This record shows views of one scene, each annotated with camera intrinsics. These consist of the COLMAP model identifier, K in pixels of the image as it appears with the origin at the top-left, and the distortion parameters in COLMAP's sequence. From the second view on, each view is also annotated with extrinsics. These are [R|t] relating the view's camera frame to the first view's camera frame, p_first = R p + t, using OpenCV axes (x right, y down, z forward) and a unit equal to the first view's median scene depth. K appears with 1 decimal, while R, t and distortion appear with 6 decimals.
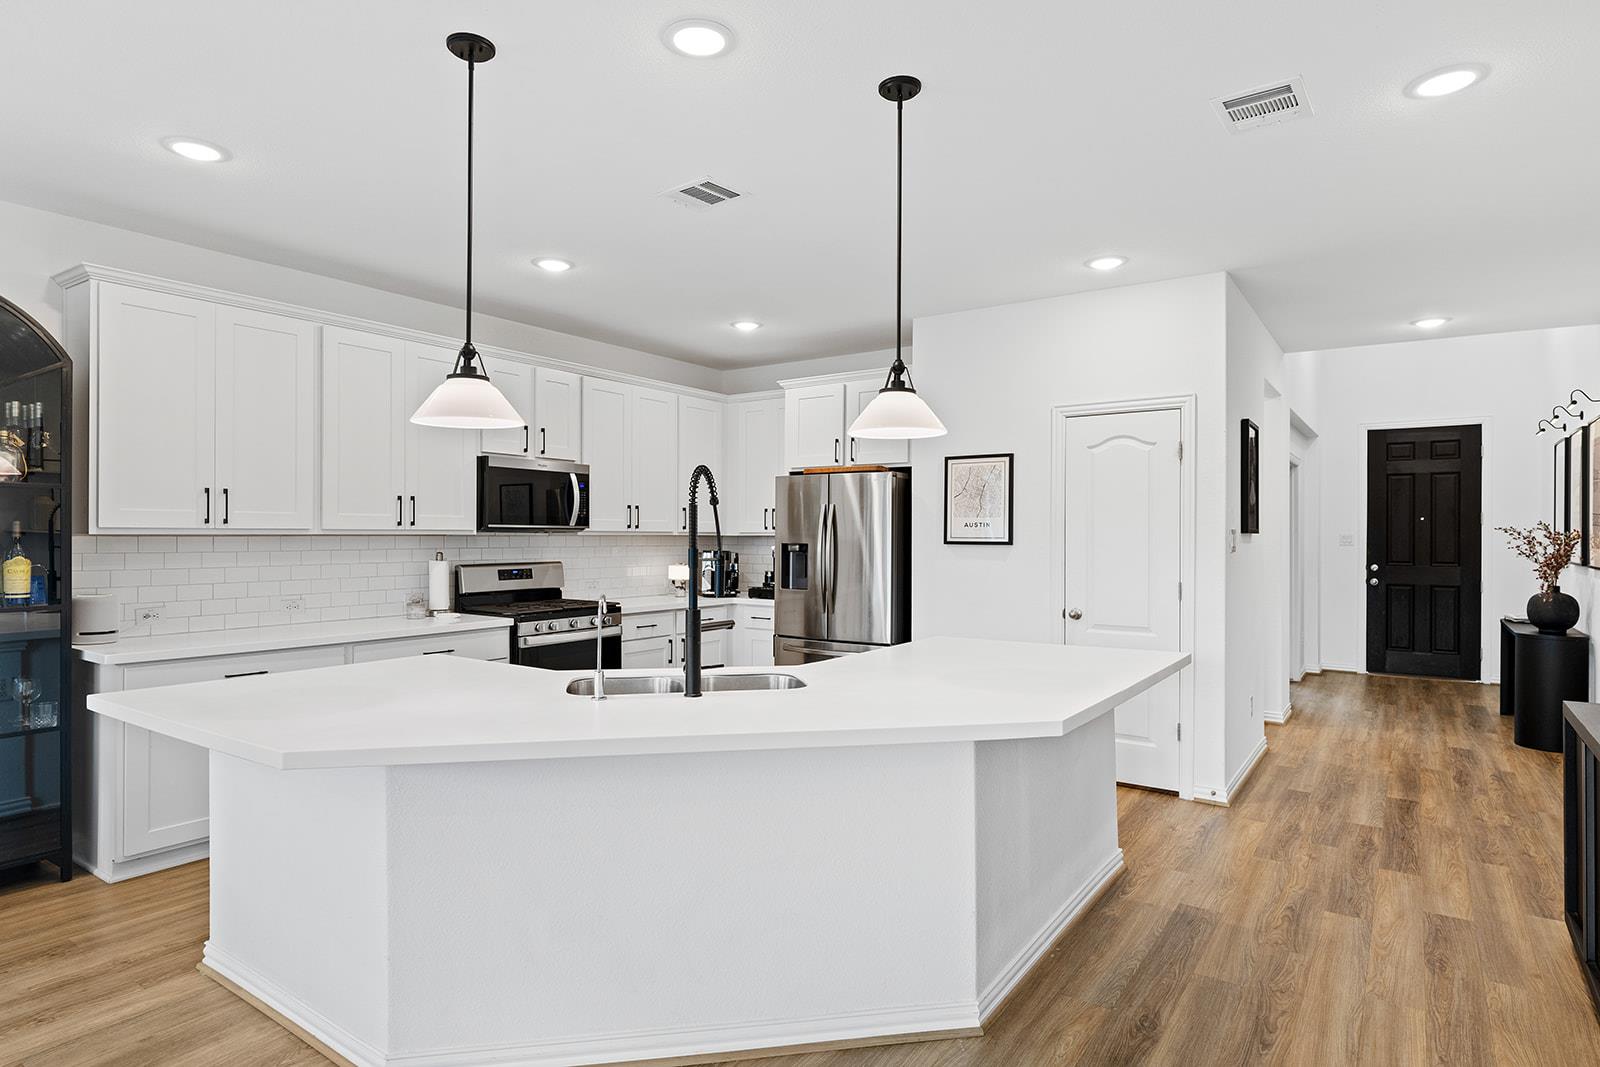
lens RADIAL K [[881.1, 0, 785.0], [0, 881.1, 531.9], [0, 0, 1]] dist [0.000401, -0.000890]
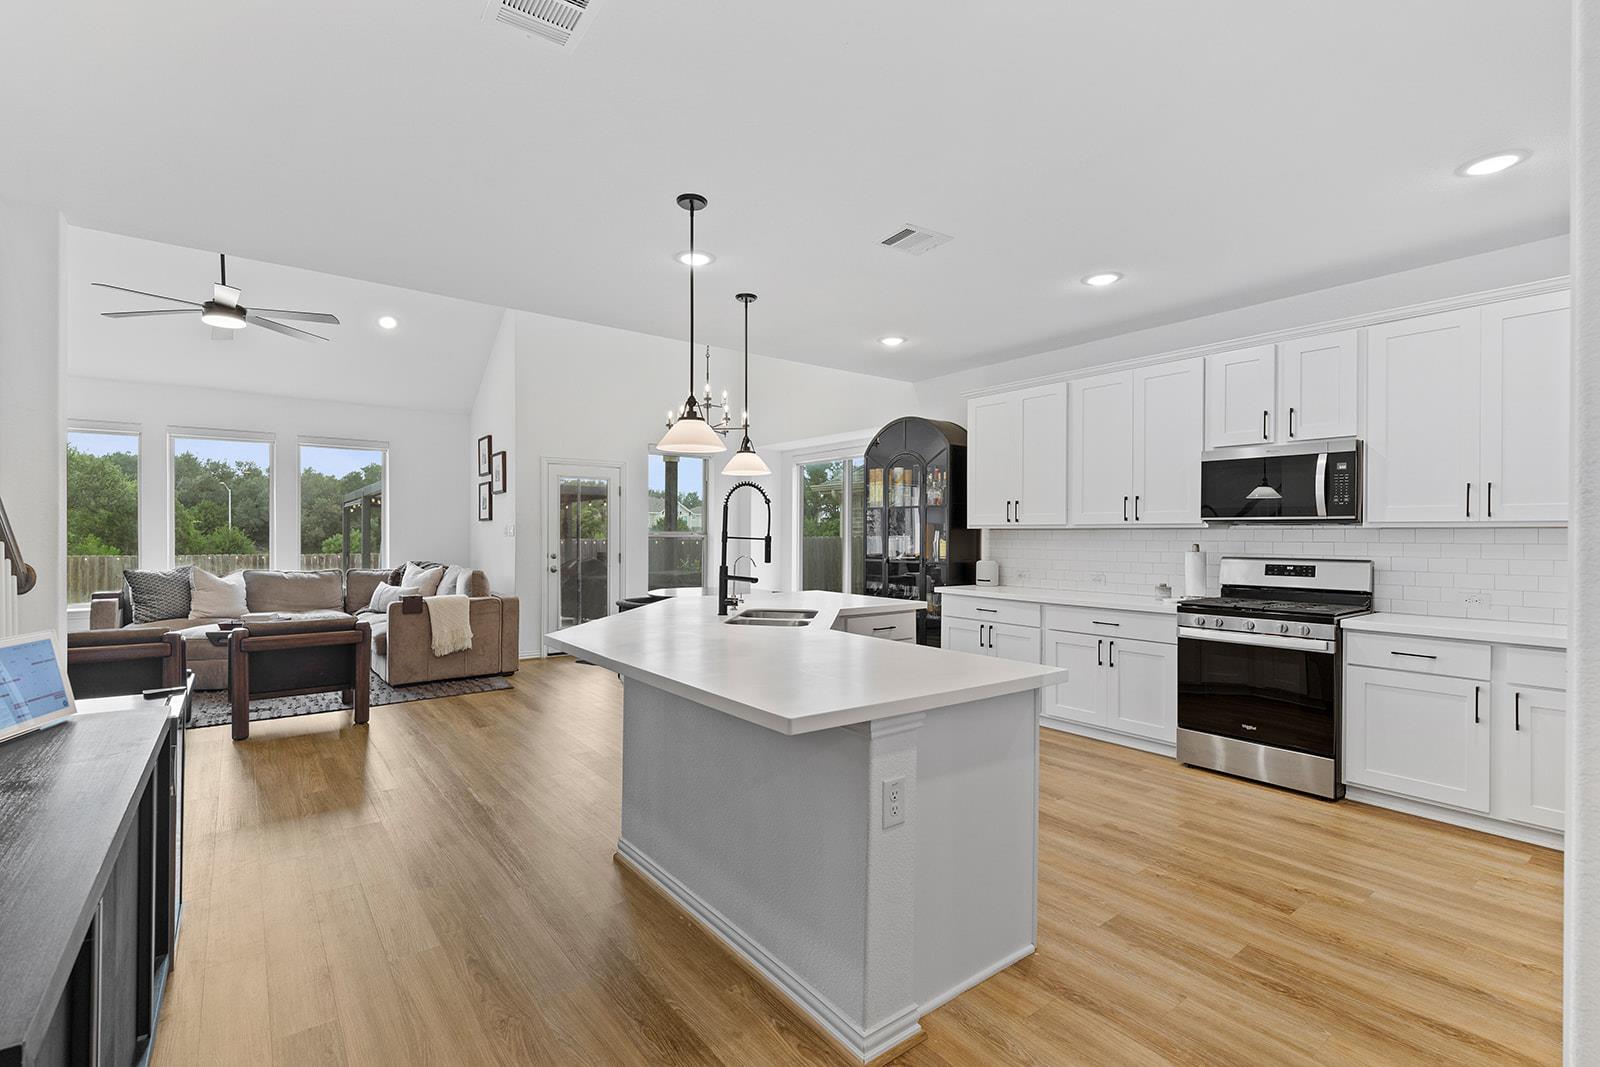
lens RADIAL K [[722.0, 0, 790.5], [0, 722.0, 532.4], [0, 0, 1]] dist [-0.001476, -0.000340]
pose [[-0.295815, -0.006169, -0.955225, 0.607857], [-0.002850, 0.999980, -0.005576, 0.014743], [0.955241, 0.001073, -0.295827, 0.769087]]
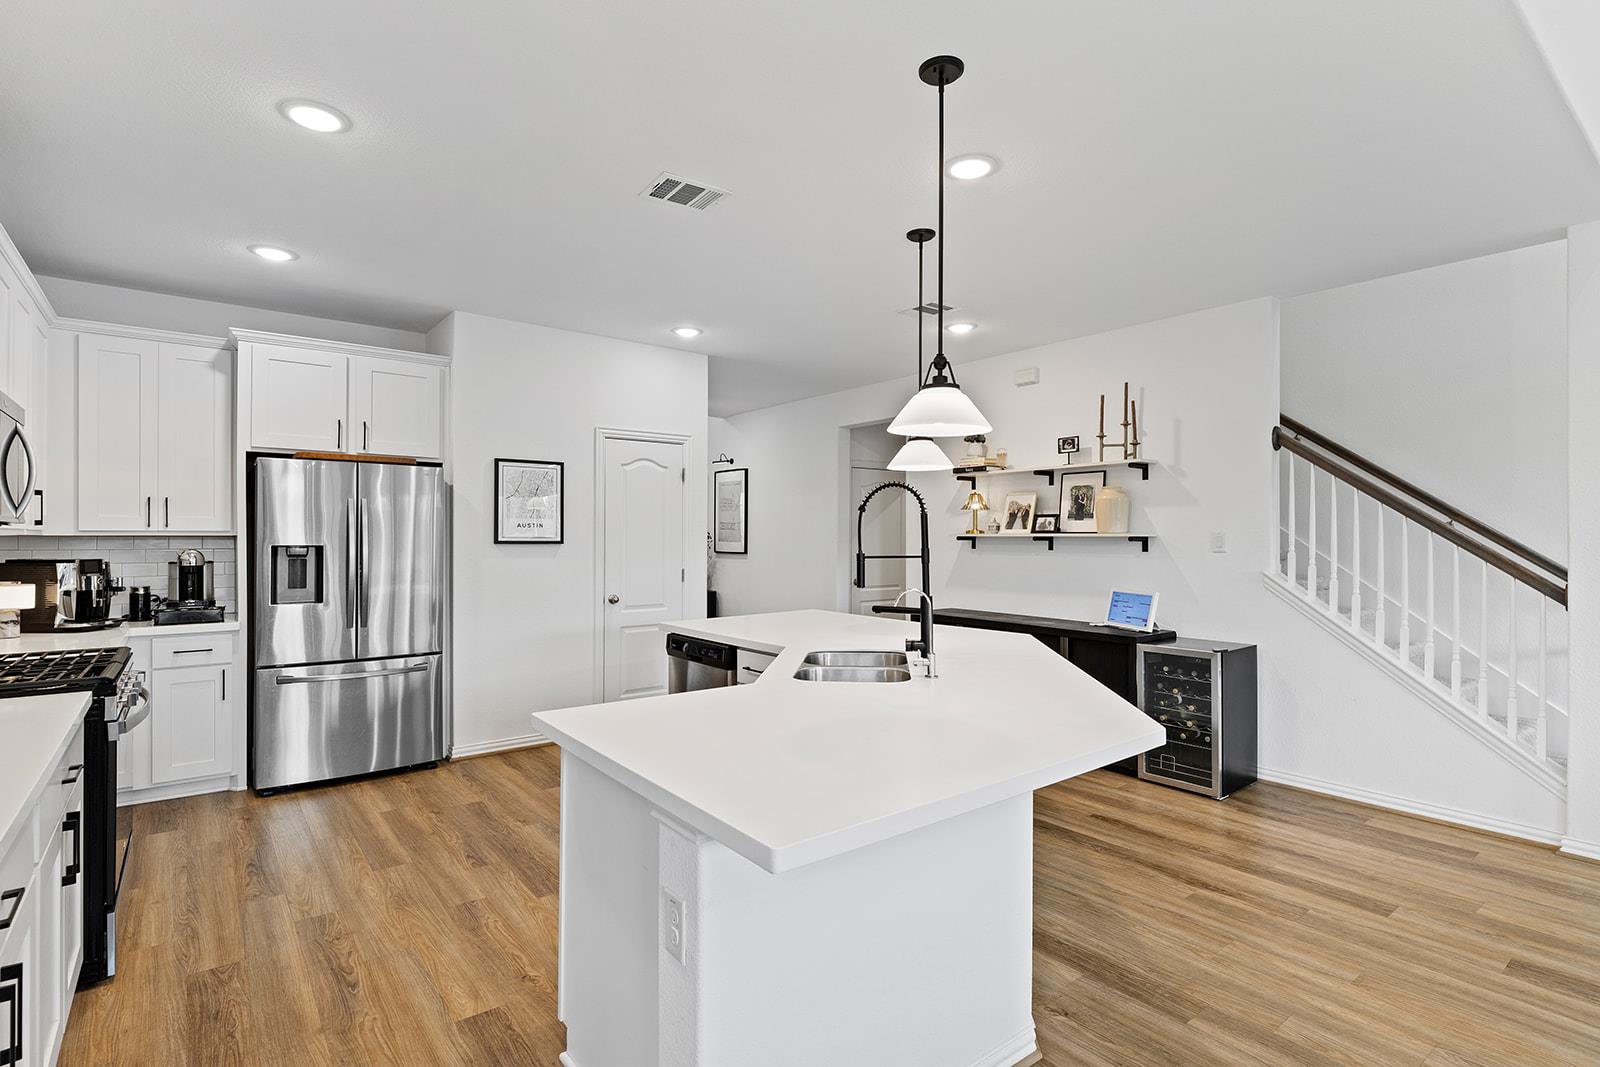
lens RADIAL K [[778.9, 0, 800.0], [0, 778.9, 533.5], [0, 0, 1]] dist [-0.001094, -0.000004]
pose [[0.279231, 0.000305, 0.960224, -0.612381], [-0.005347, 0.999985, 0.001237, -0.001148], [-0.960209, -0.005480, 0.279229, 0.426724]]
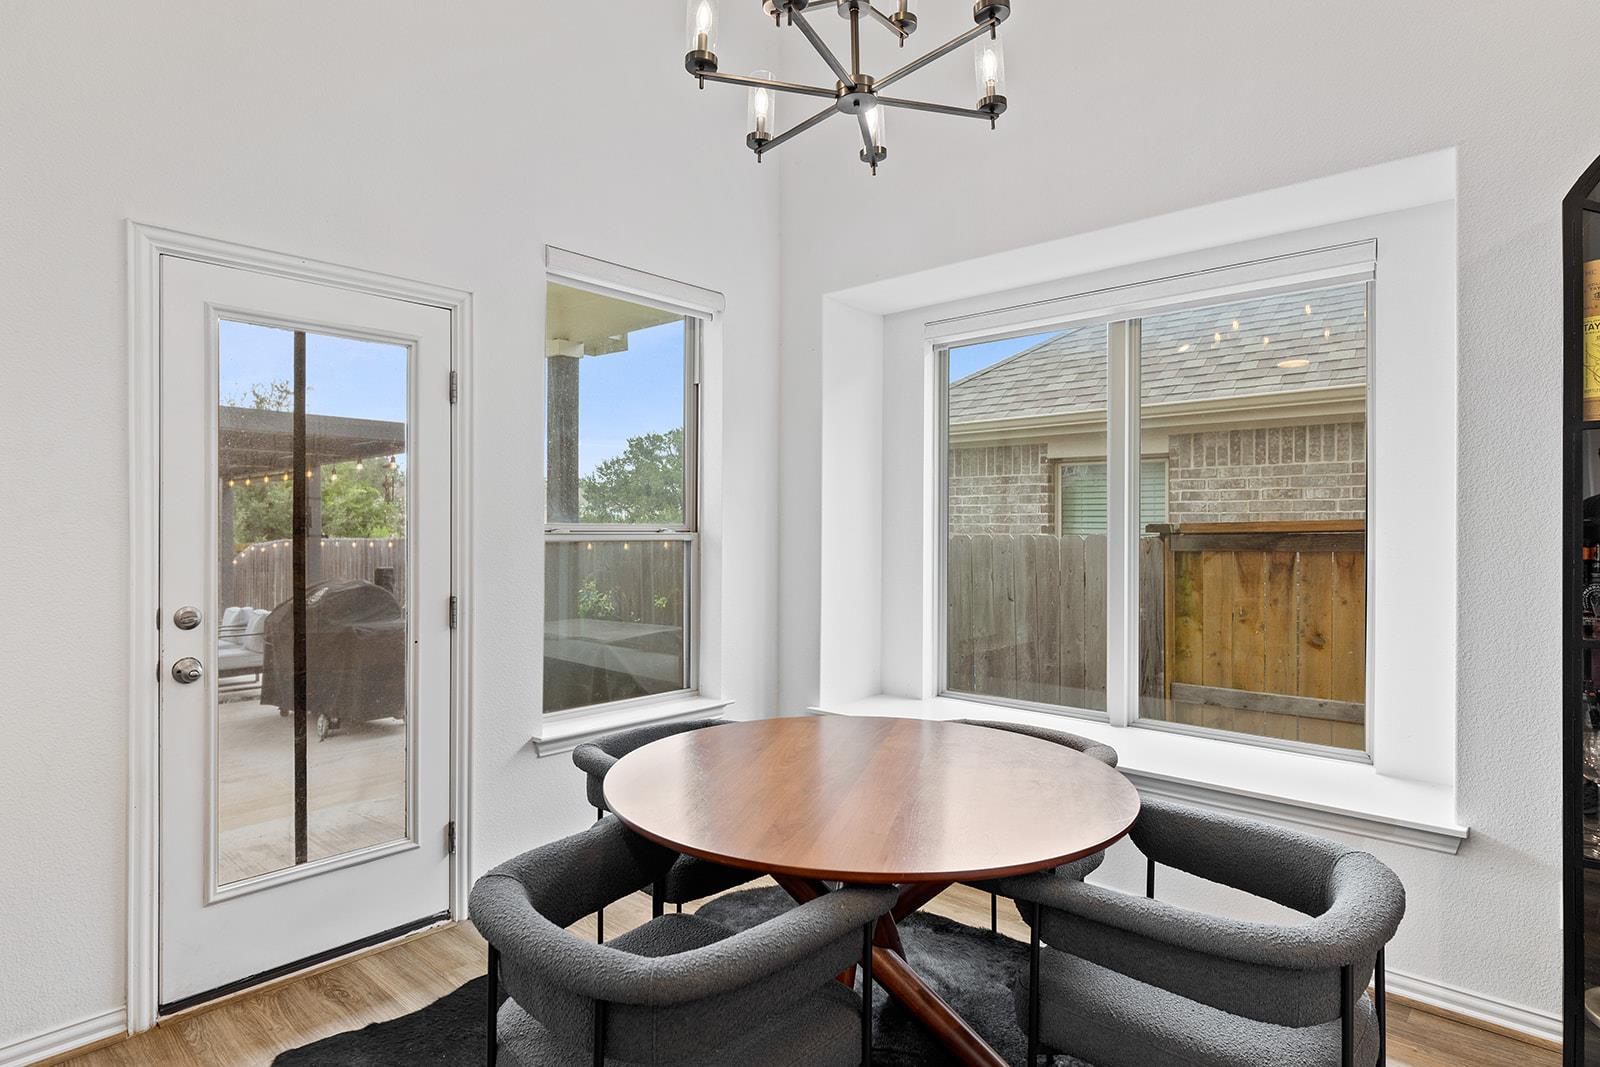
lens RADIAL K [[896.2, 0, 804.7], [0, 896.2, 527.8], [0, 0, 1]] dist [0.002189, 0.000125]
pose [[-0.119889, -0.003225, -0.992782, -0.237114], [-0.000873, 0.999995, -0.003143, 0.009538], [0.992787, 0.000490, -0.119891, 0.244260]]
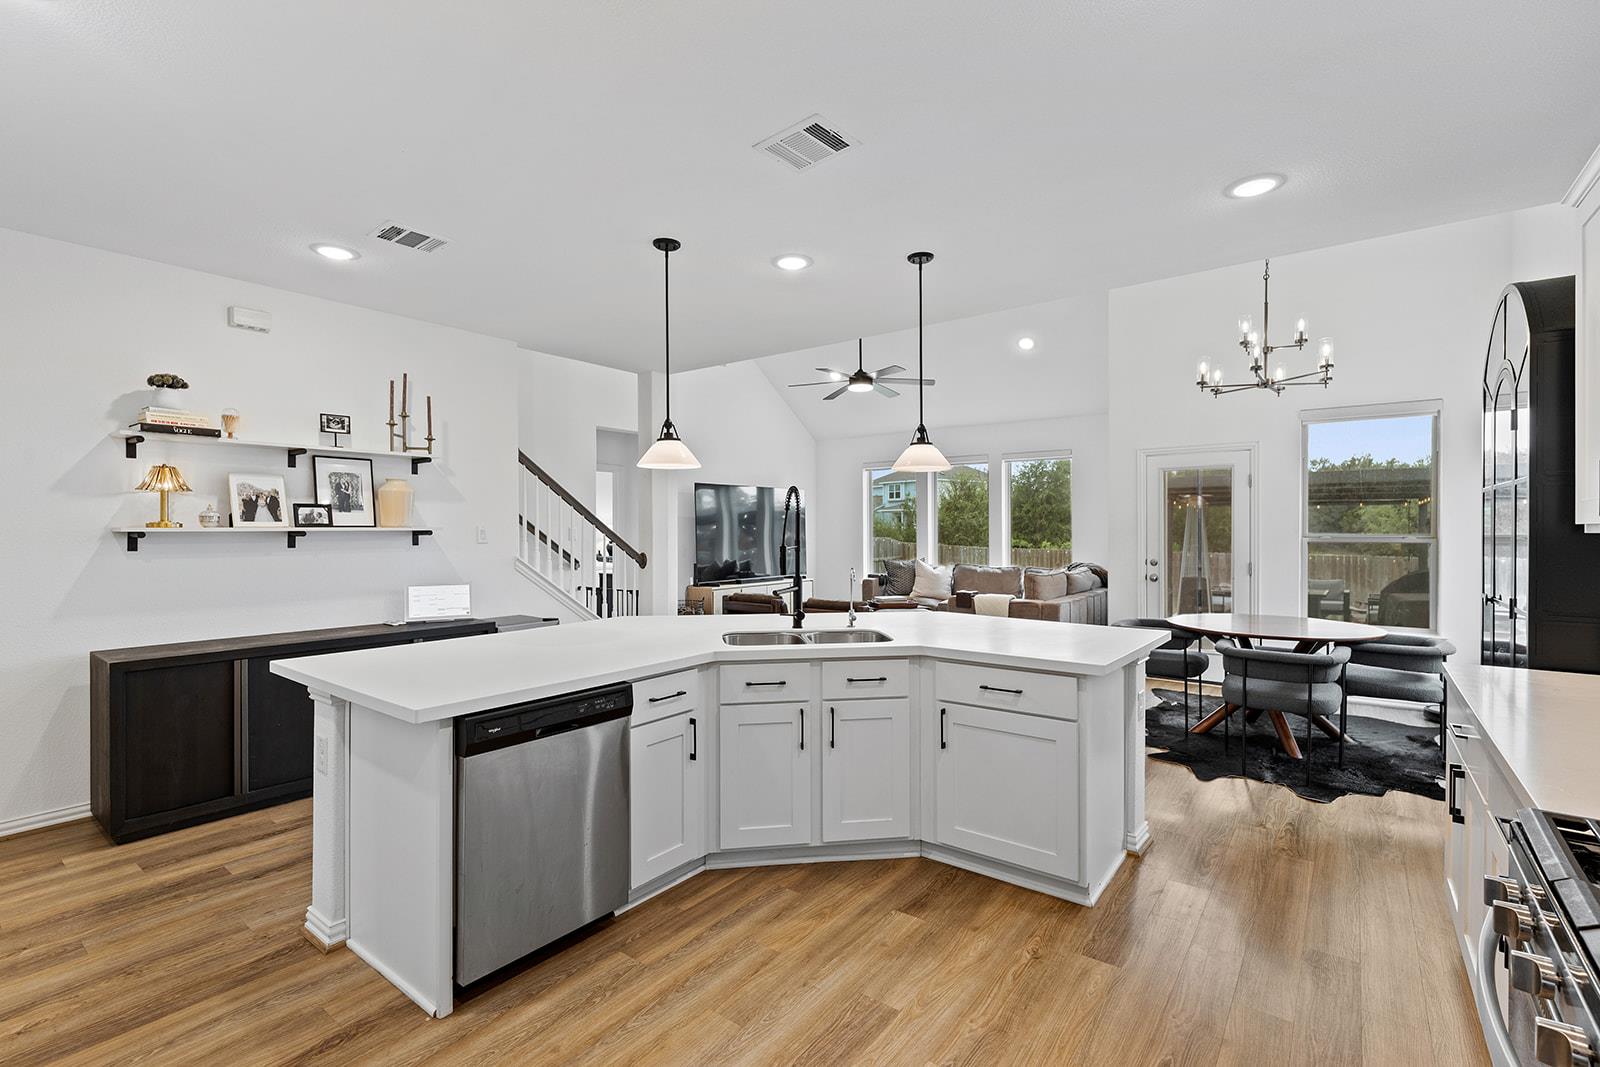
lens RADIAL K [[722.0, 0, 790.5], [0, 722.0, 532.4], [0, 0, 1]] dist [-0.001476, -0.000340]
pose [[-0.999267, -0.001355, 0.038255, -0.071108], [-0.001317, 0.999999, 0.001011, 0.002433], [-0.038257, 0.000960, -0.999267, 1.171817]]
